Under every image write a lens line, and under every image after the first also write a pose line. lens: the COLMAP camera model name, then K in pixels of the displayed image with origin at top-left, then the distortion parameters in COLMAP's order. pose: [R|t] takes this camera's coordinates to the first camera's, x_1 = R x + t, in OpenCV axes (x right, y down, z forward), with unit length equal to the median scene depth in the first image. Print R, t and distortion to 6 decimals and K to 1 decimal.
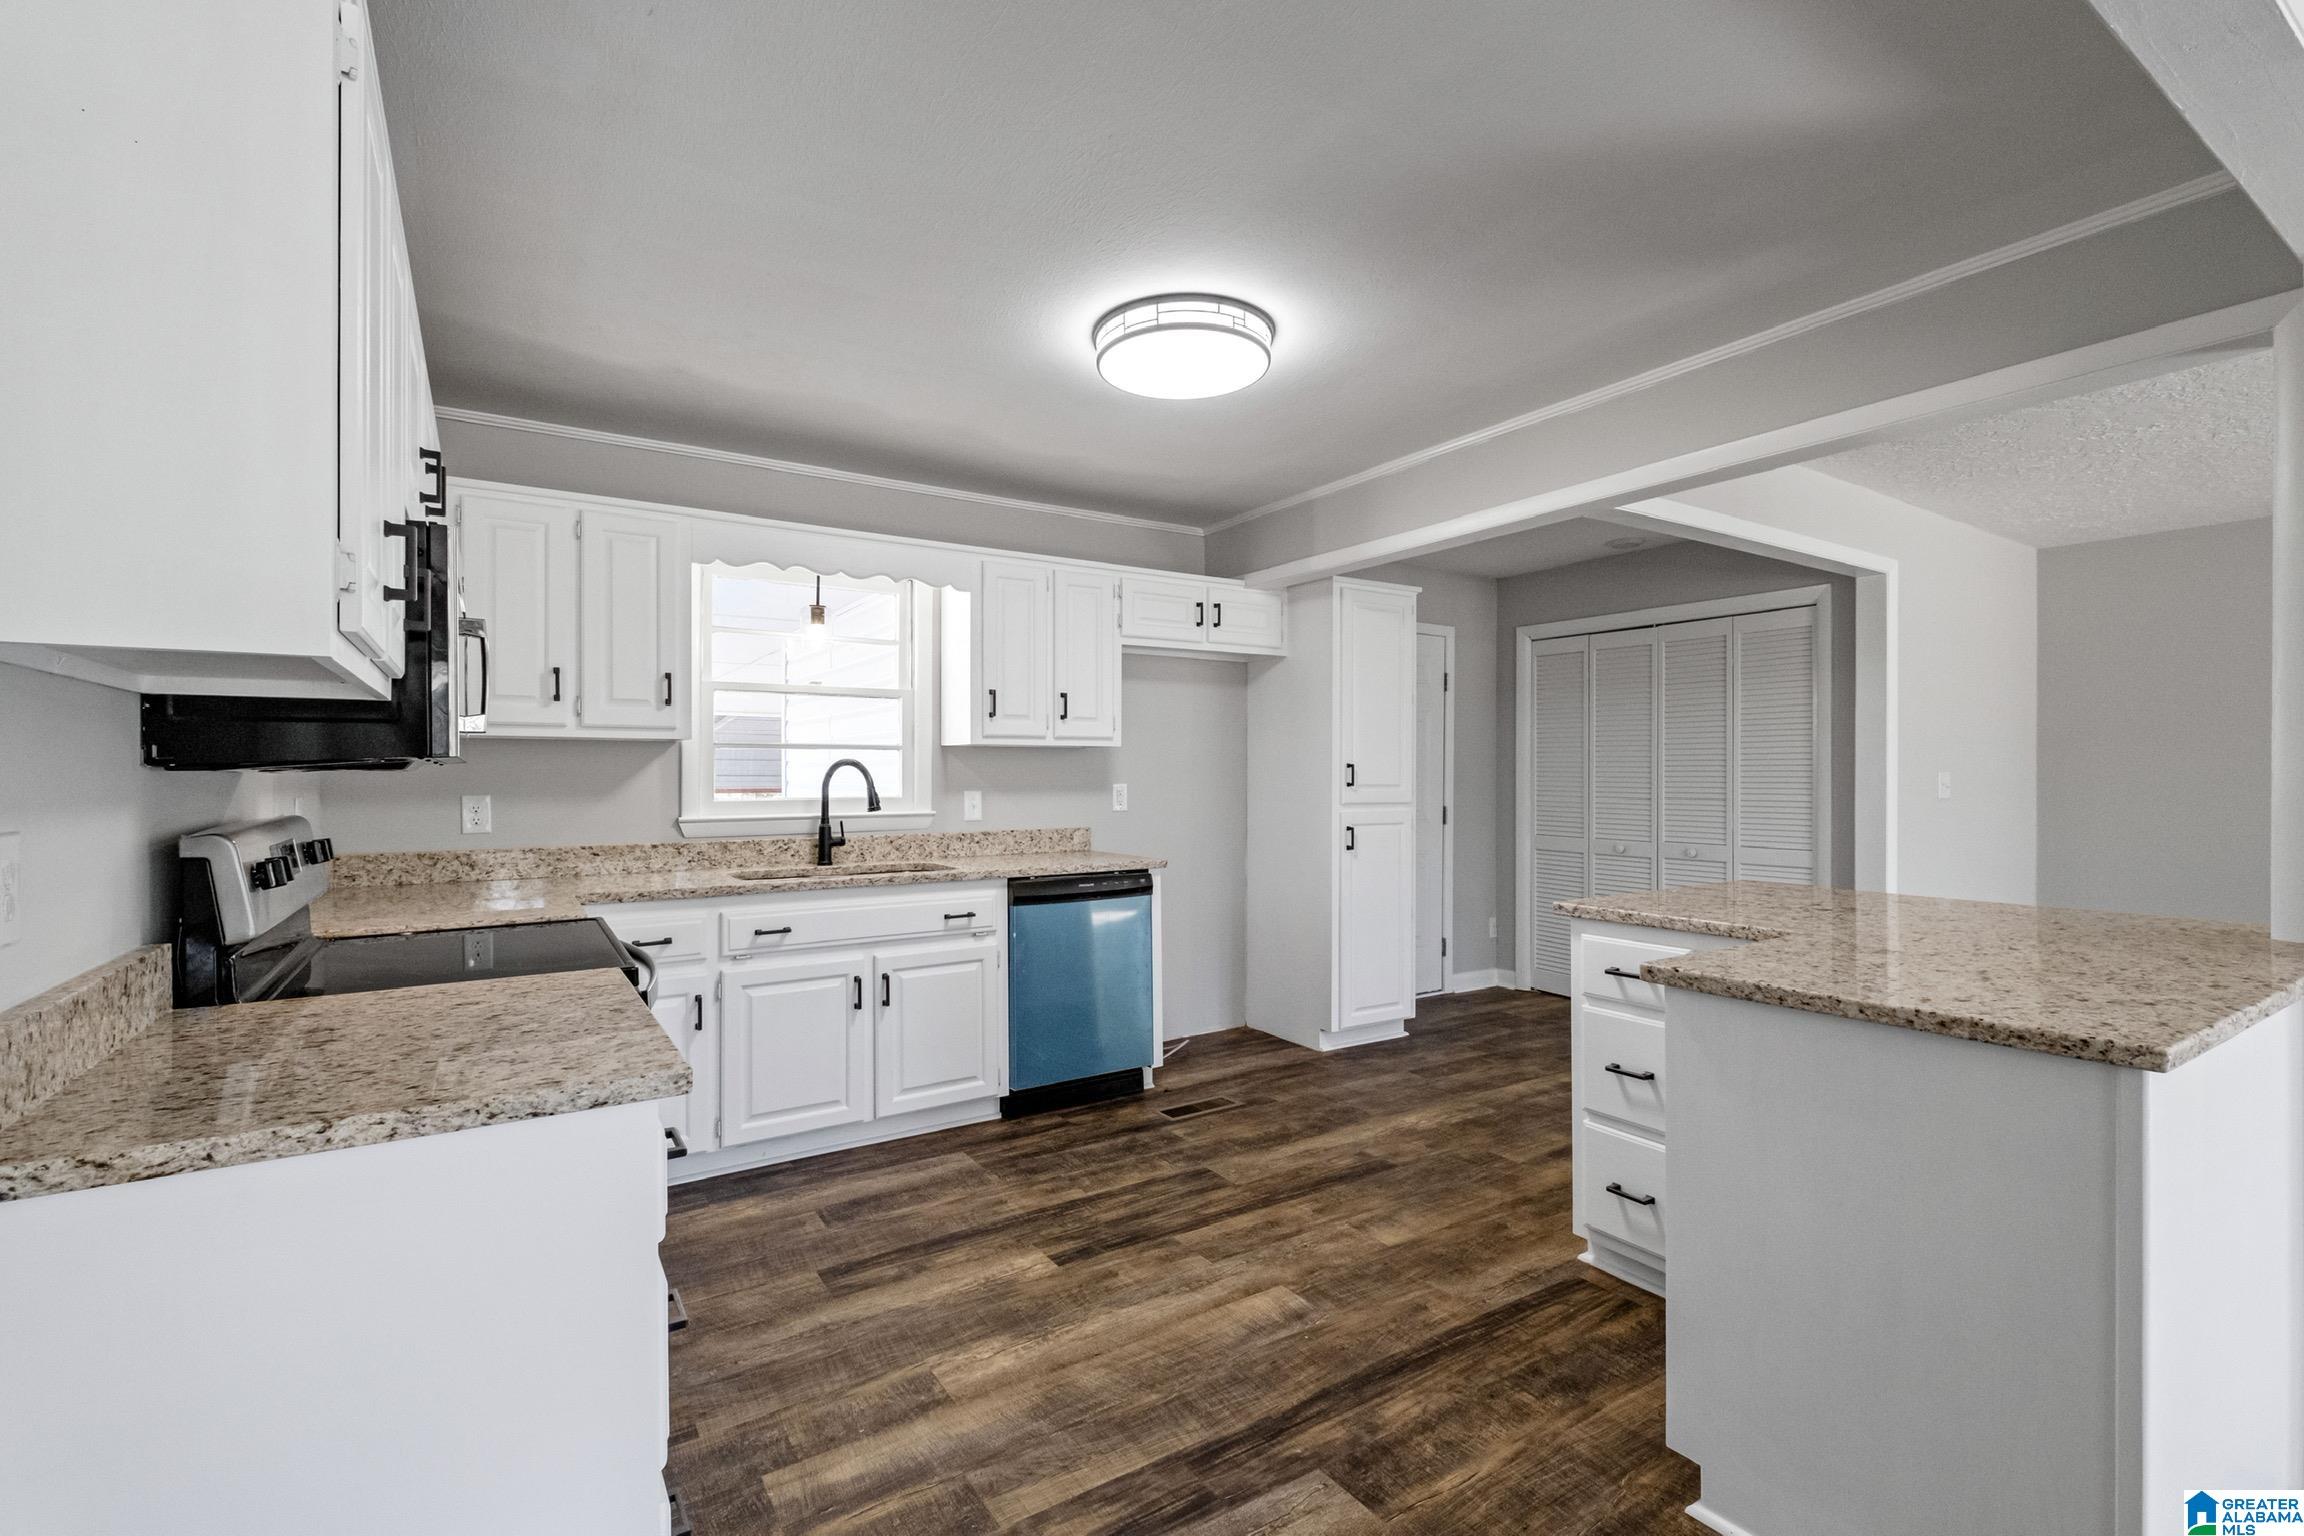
lens RADIAL K [[1010.2, 0, 1147.8], [0, 1010.2, 771.6], [0, 0, 1]] dist [0.000373, -0.000412]
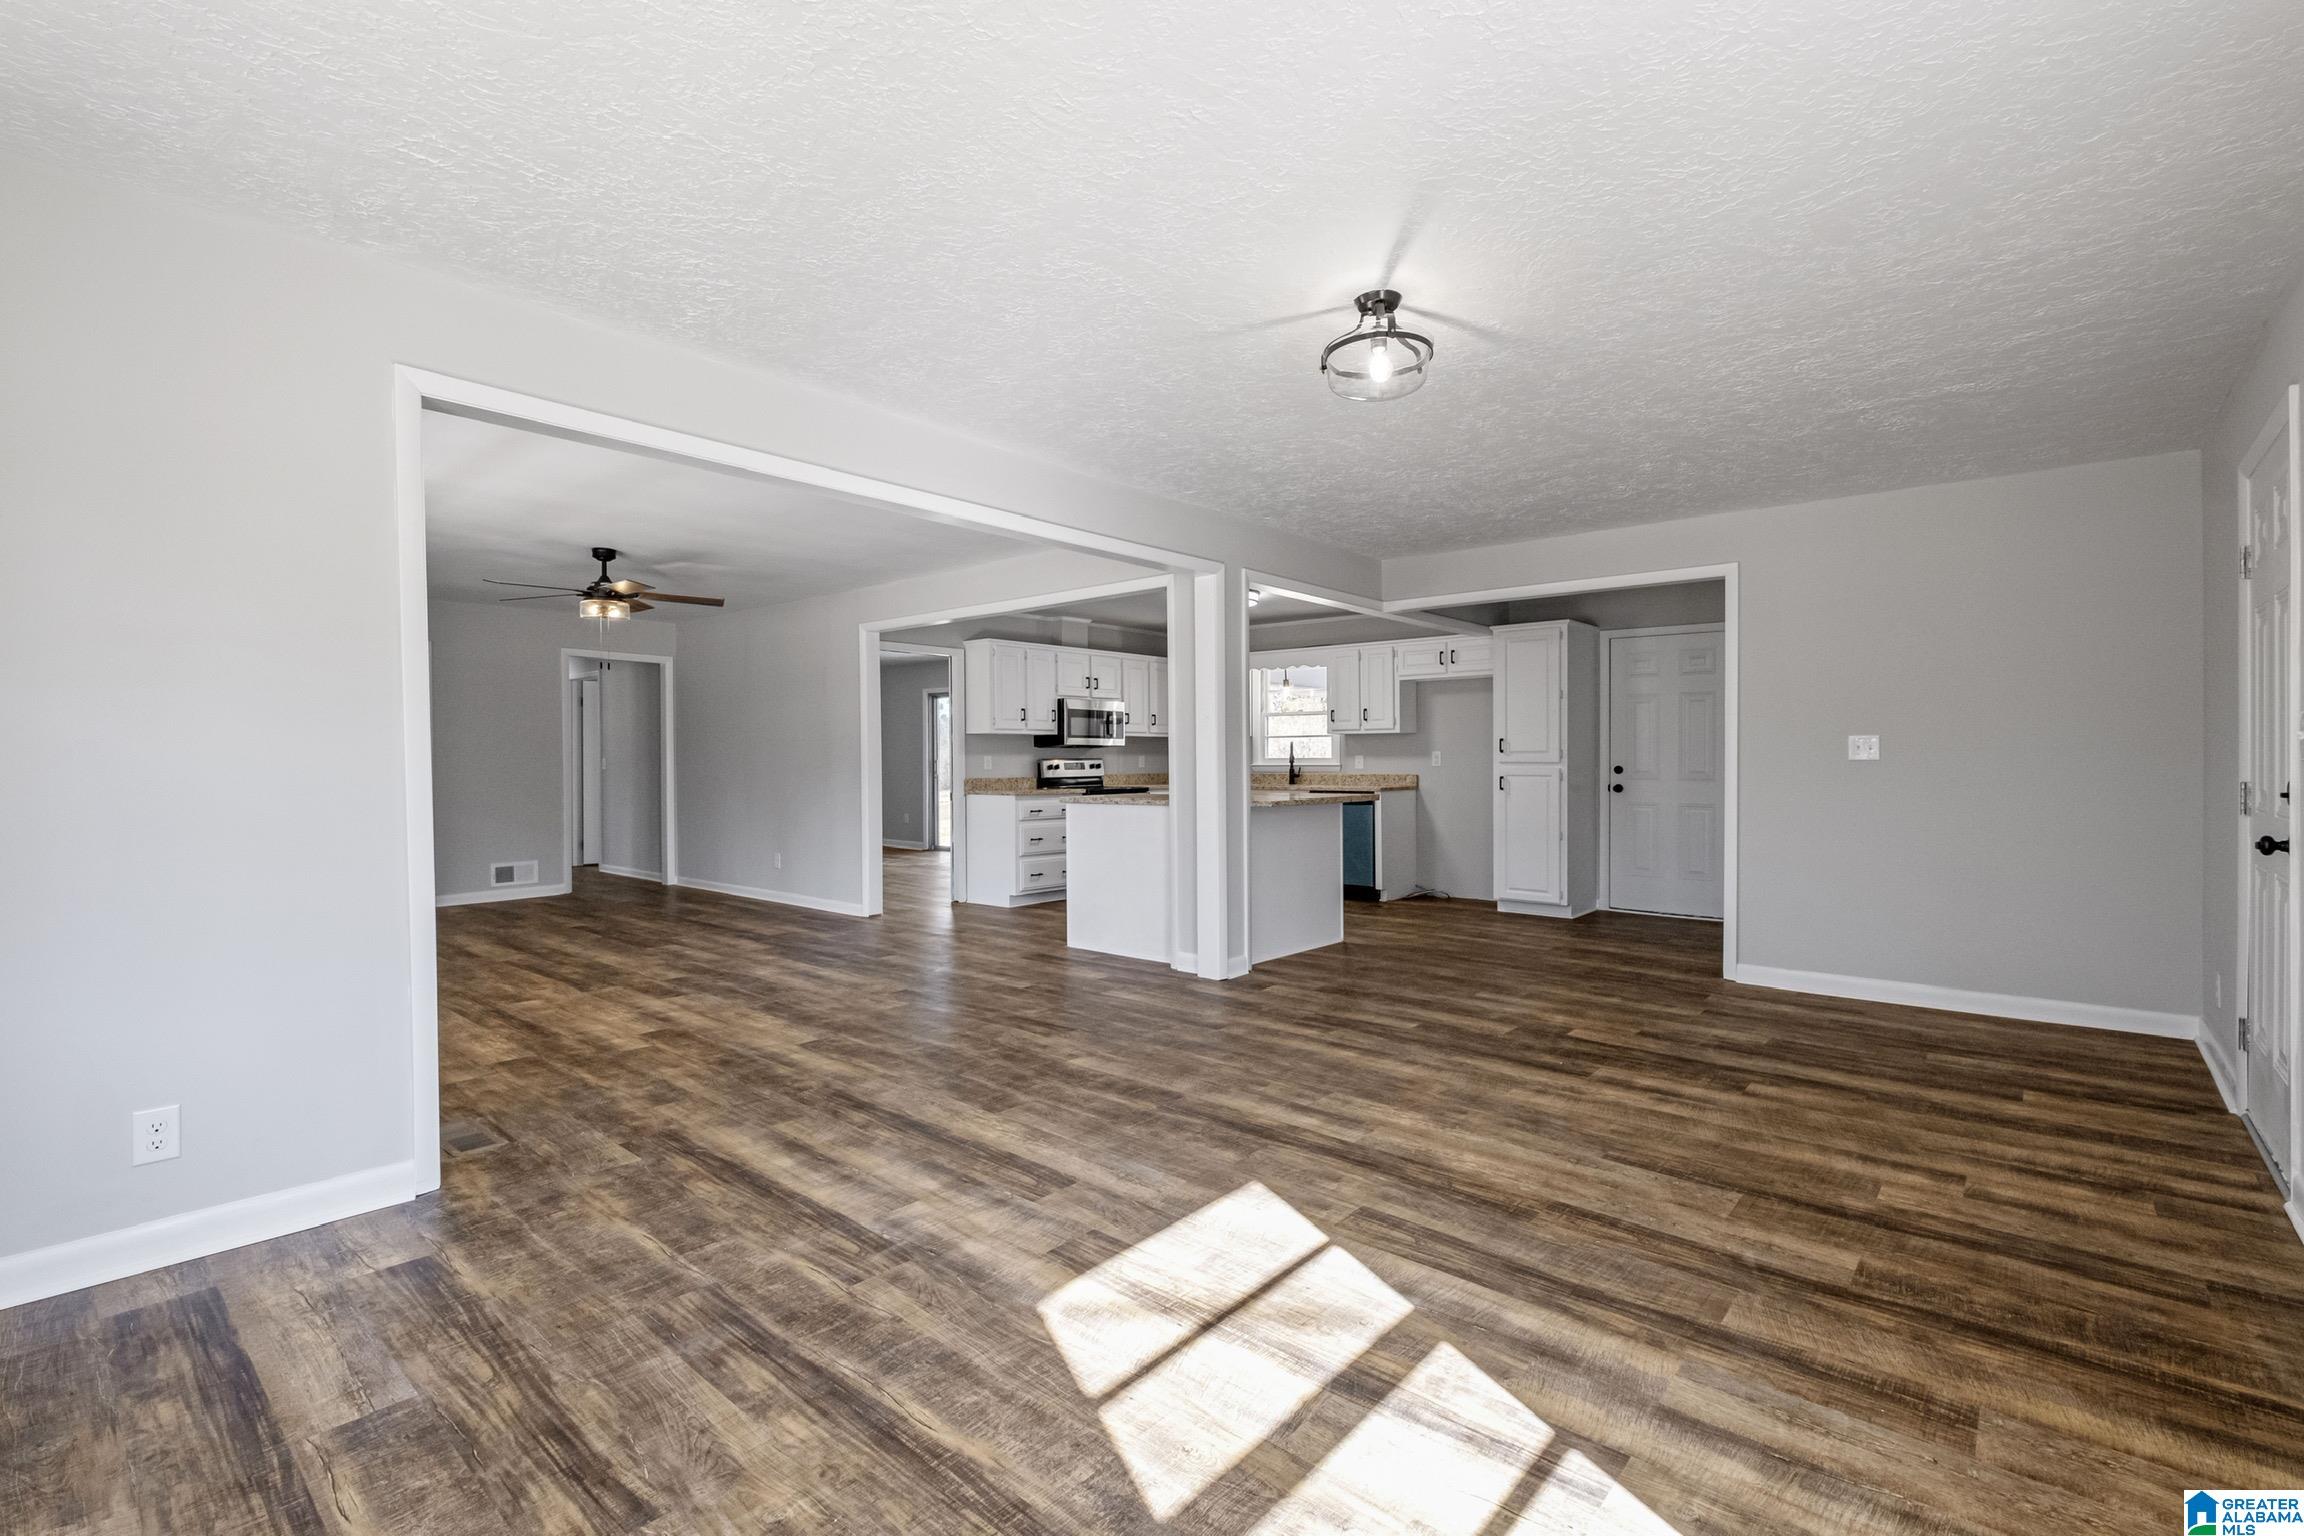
lens RADIAL K [[1010.2, 0, 1171.6], [0, 1010.2, 756.0], [0, 0, 1]] dist [0.000373, -0.000412]
pose [[0.289815, 0.005378, -0.957067, 1.778852], [0.005061, 0.999962, 0.007152, 0.002933], [0.957069, -0.006917, 0.289777, 0.018527]]
